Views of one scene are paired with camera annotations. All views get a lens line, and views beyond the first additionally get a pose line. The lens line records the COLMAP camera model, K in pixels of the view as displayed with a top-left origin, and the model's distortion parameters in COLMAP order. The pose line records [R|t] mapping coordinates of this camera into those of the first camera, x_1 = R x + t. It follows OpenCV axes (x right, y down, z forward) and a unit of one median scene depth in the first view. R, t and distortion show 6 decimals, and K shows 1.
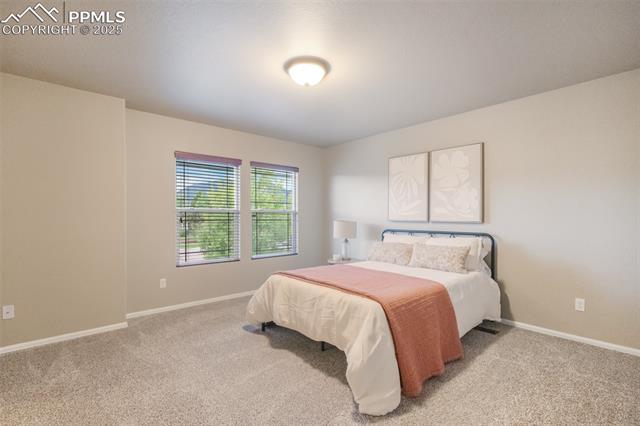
lens RADIAL K [[294.6, 0, 320.0], [0, 294.6, 213.0], [0, 0, 1]] dist [-0.000616, 0.000347]
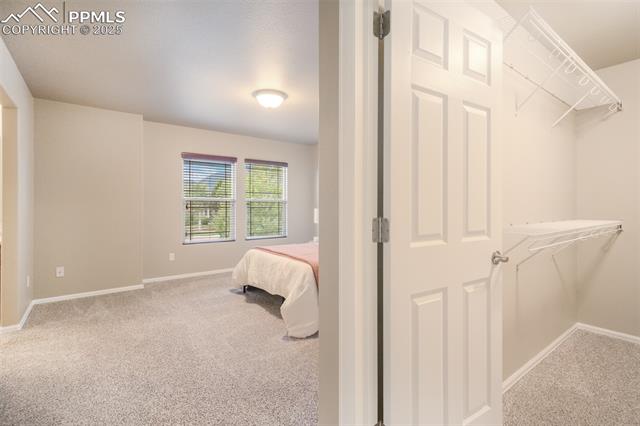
lens RADIAL K [[294.2, 0, 322.8], [0, 294.2, 201.2], [0, 0, 1]] dist [0.001064, 0.000185]
pose [[0.998402, 0.001802, -0.056479, 0.234847], [-0.001903, 0.999997, -0.001743, -0.001170], [0.056476, 0.001848, 0.998402, -0.287740]]
